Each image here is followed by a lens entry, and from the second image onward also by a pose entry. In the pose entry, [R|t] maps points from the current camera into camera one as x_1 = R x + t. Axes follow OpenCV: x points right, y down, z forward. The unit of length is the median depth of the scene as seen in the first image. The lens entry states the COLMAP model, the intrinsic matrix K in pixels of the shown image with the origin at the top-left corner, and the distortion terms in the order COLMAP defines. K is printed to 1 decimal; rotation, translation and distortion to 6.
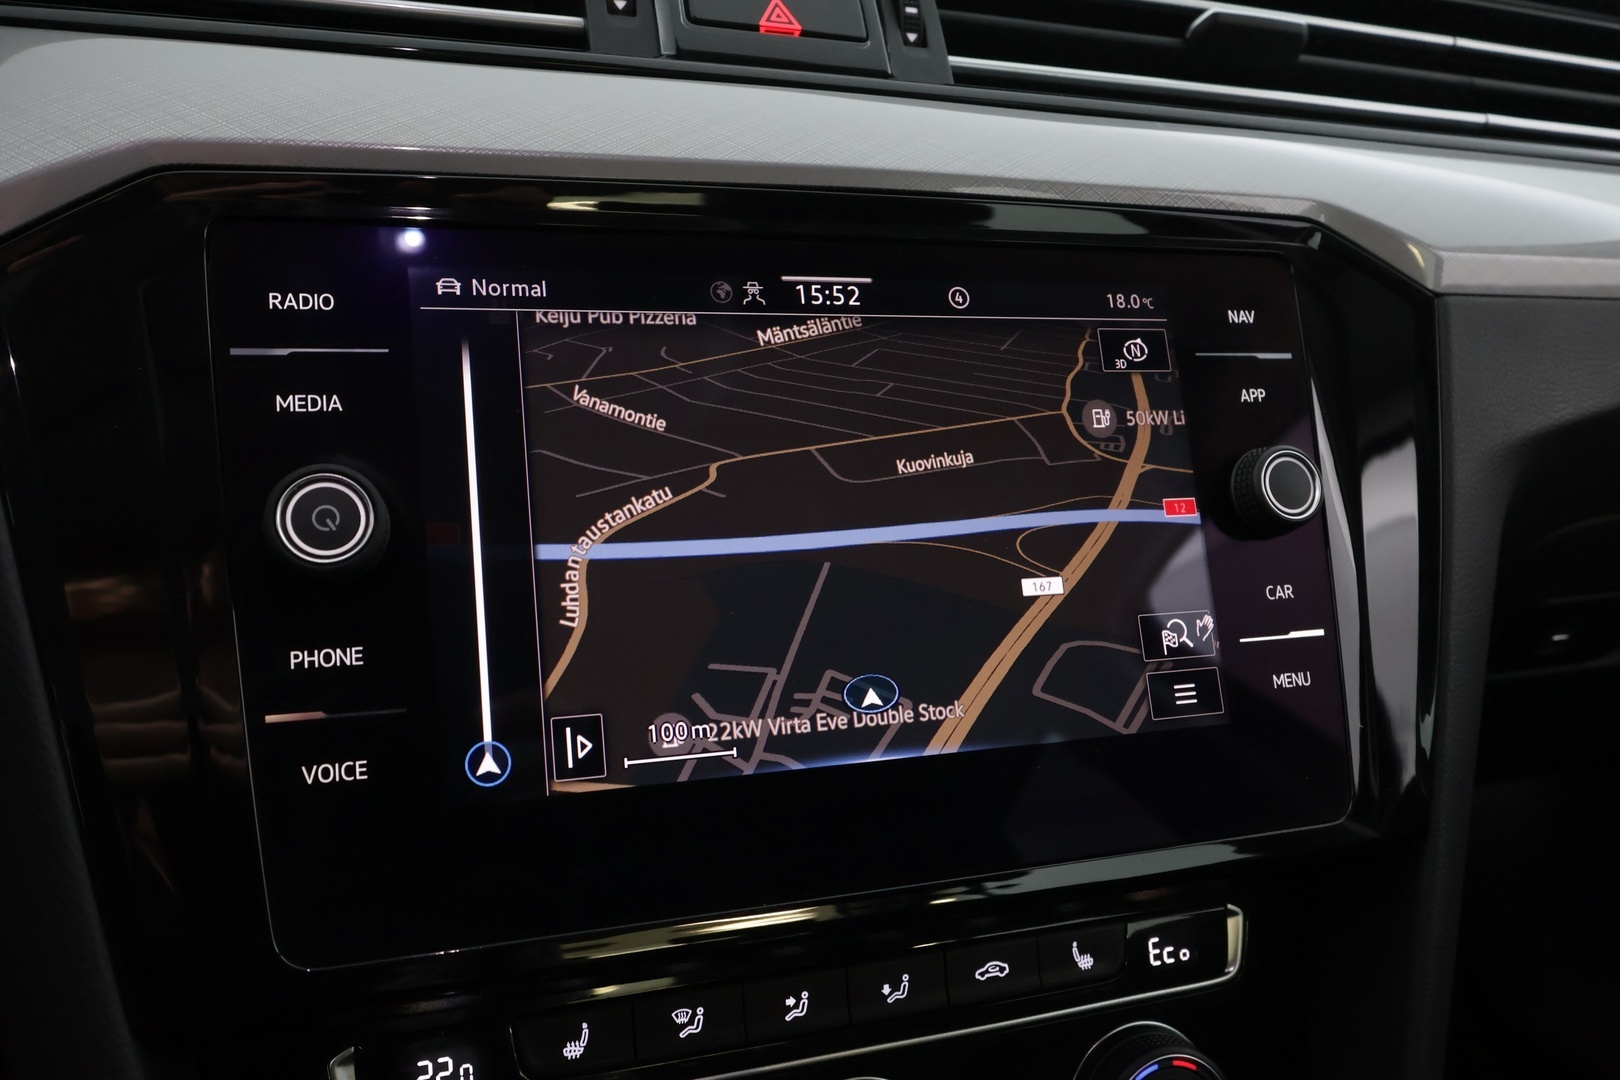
lens RADIAL K [[1276.4, 0, 818.1], [0, 1276.4, 537.4], [0, 0, 1]] dist [-0.001394, 0.013225]
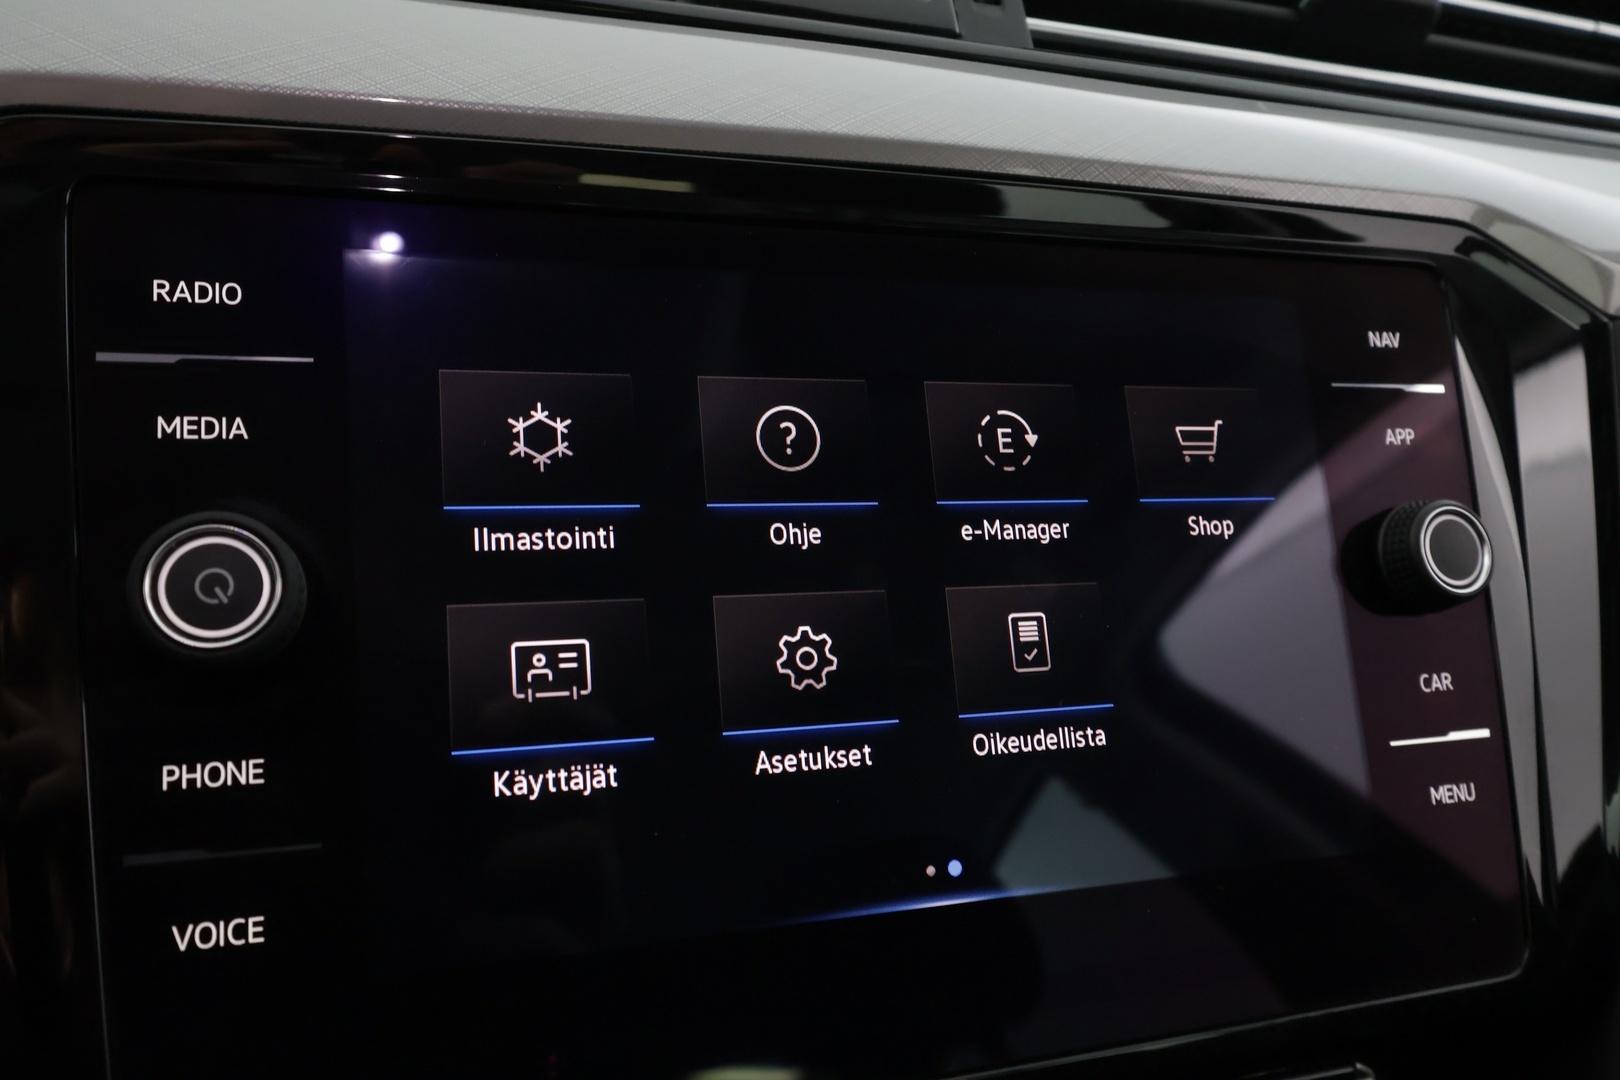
lens RADIAL K [[1276.4, 0, 821.5], [0, 1276.4, 536.4], [0, 0, 1]] dist [-0.001394, 0.013225]
pose [[0.999787, 0.018006, 0.010081, -0.036567], [-0.017830, 0.999693, -0.017210, -0.029806], [-0.010387, 0.017026, 0.999801, 0.211937]]
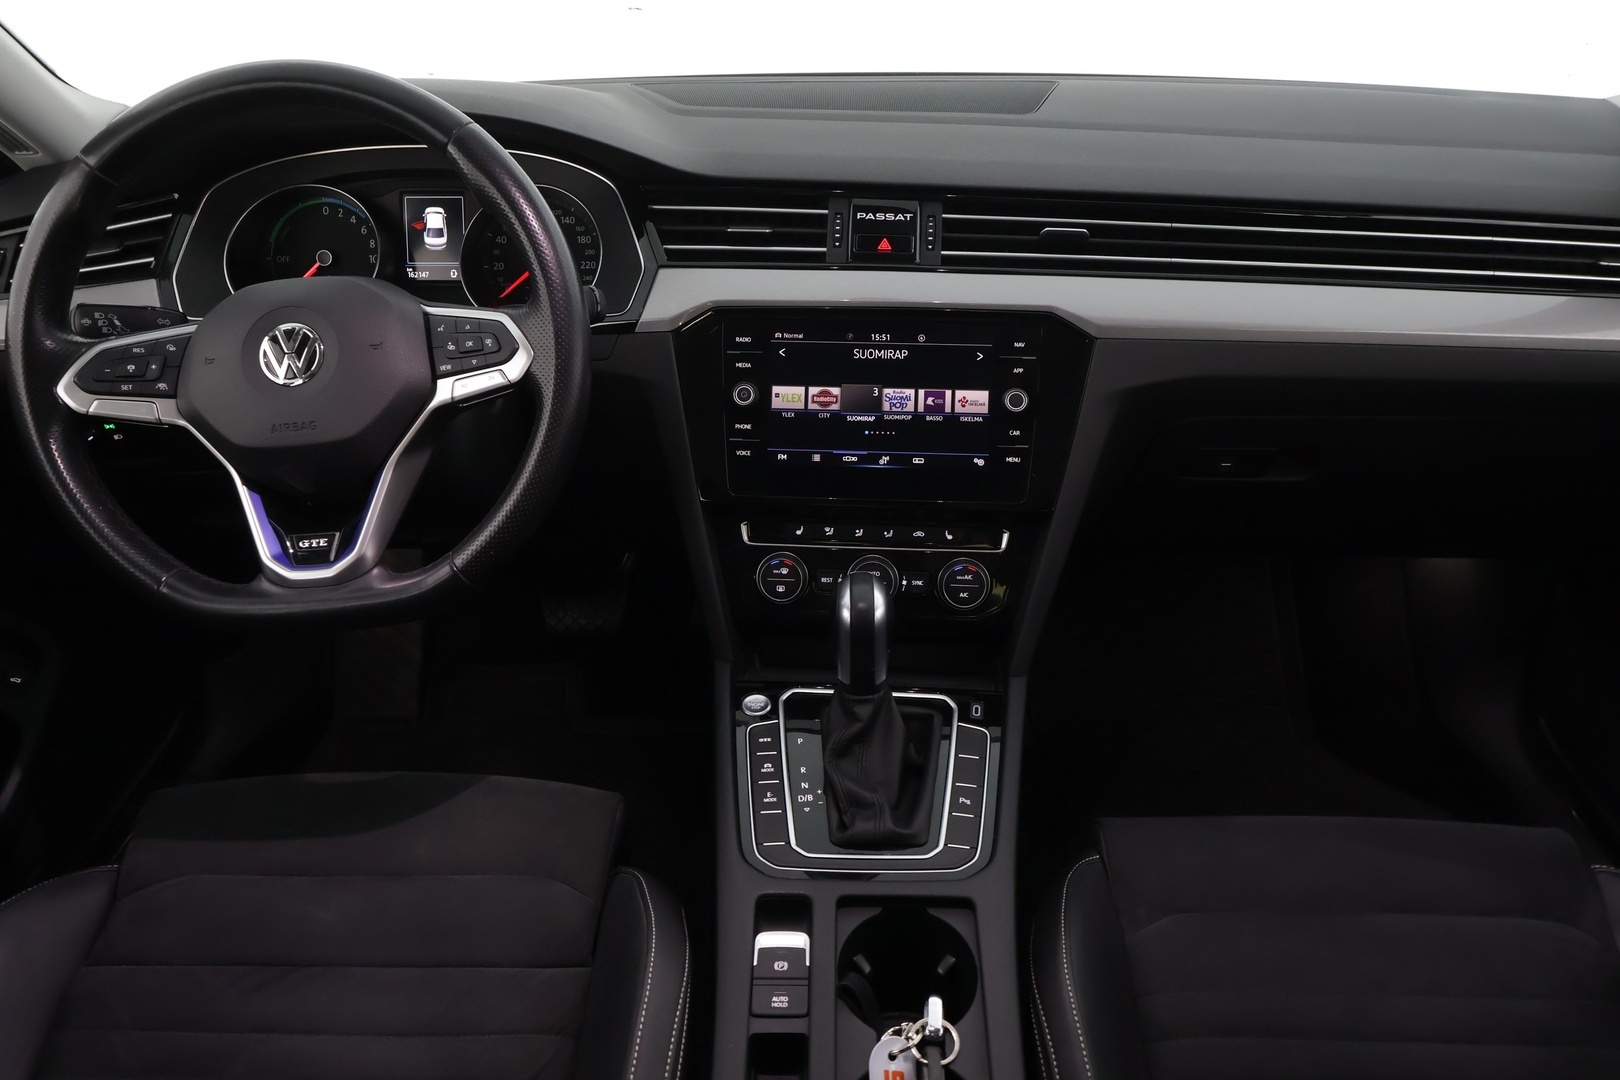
lens RADIAL K [[1276.4, 0, 821.0], [0, 1276.4, 536.7], [0, 0, 1]] dist [-0.001394, 0.013225]
pose [[0.916015, 0.124746, -0.381256, 1.258543], [-0.059914, 0.982303, 0.177456, -0.261175], [0.396646, -0.139709, 0.907278, -2.327903]]
